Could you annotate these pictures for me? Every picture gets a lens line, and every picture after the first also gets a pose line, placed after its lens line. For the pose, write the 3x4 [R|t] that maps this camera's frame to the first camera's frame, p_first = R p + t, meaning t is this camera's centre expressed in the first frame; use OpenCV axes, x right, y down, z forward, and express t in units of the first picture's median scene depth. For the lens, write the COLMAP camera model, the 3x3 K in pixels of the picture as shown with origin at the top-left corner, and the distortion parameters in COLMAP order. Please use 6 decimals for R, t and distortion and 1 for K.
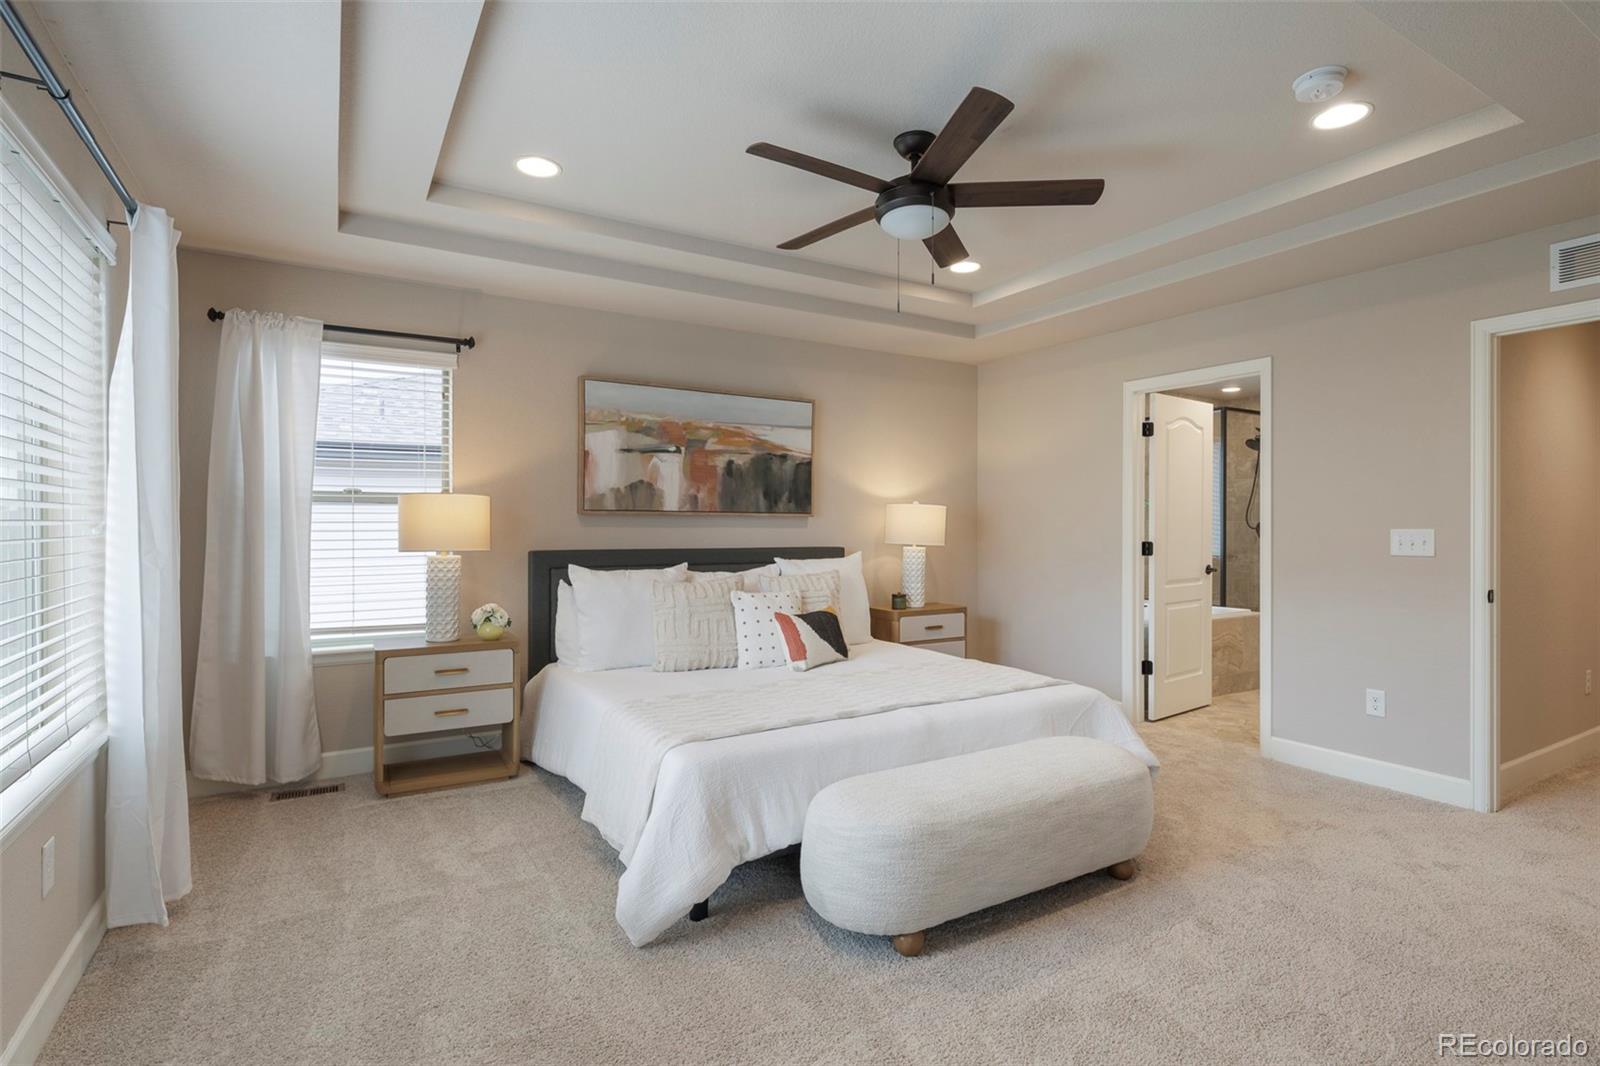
lens RADIAL K [[774.3, 0, 800.3], [0, 774.3, 531.8], [0, 0, 1]] dist [0.004116, -0.000336]
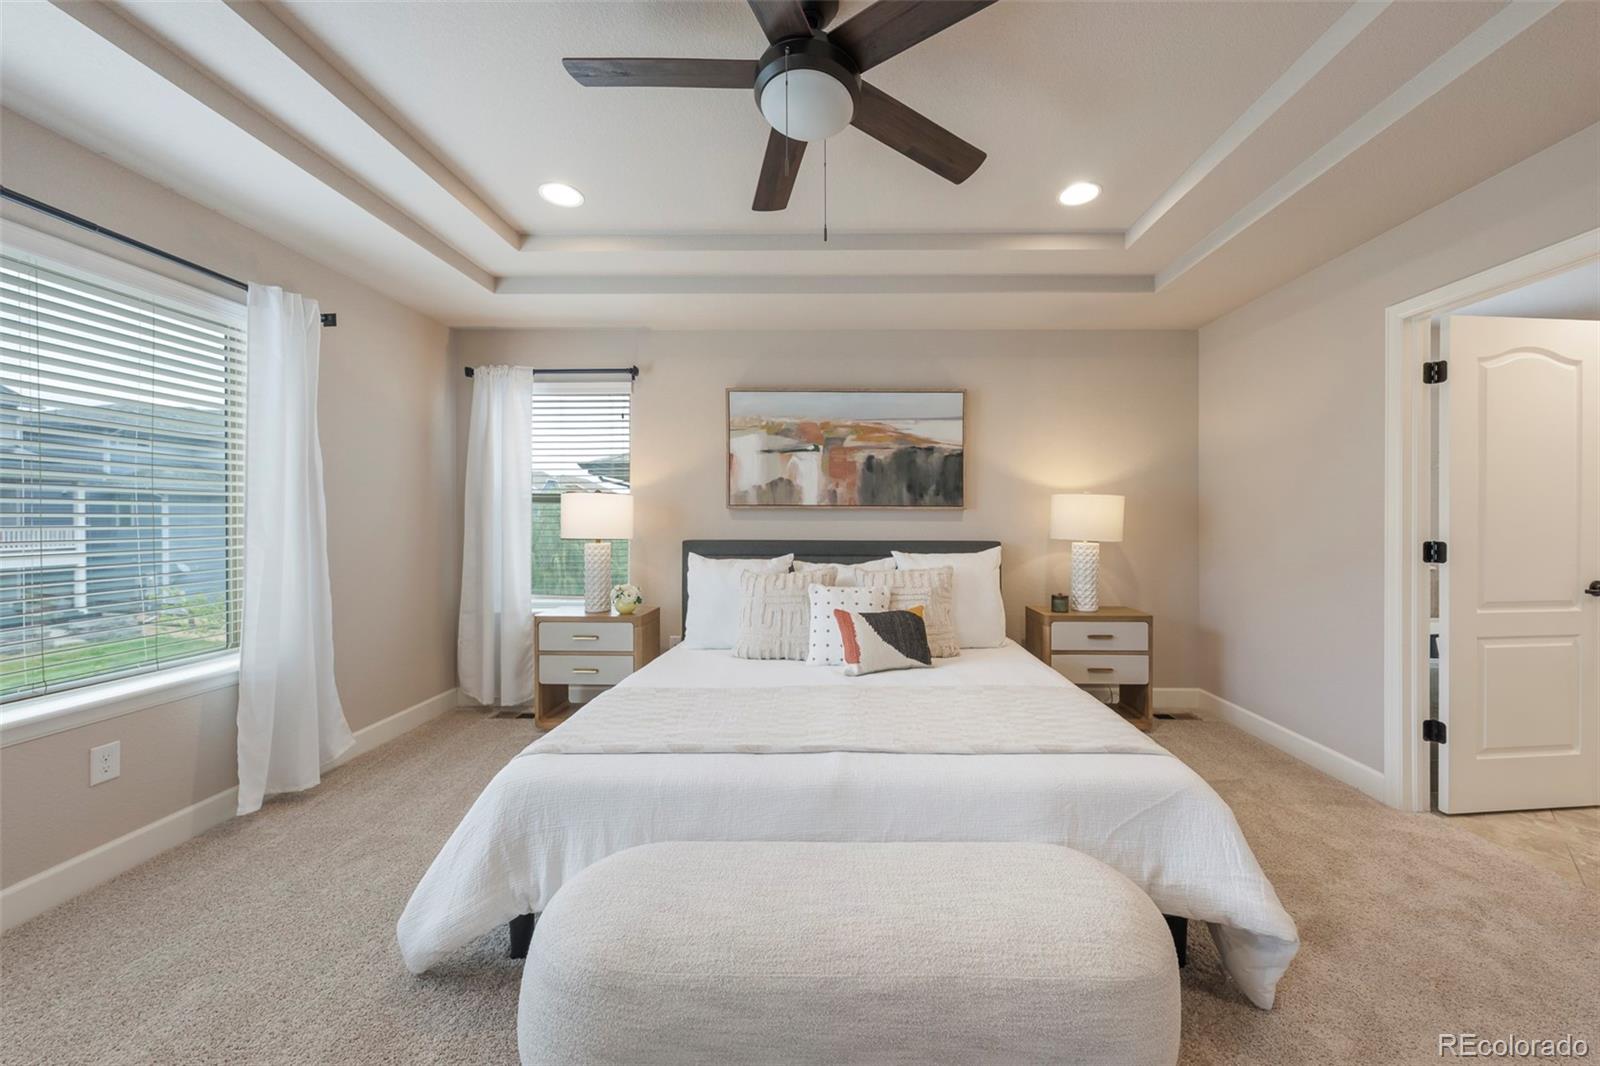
lens RADIAL K [[587.2, 0, 800.5], [0, 587.2, 523.4], [0, 0, 1]] dist [-0.000655, 0.000086]
pose [[0.854535, 0.001754, -0.519391, 0.258344], [-0.003966, 0.999987, -0.003148, 0.001083], [0.519379, 0.004750, 0.854531, 0.305752]]
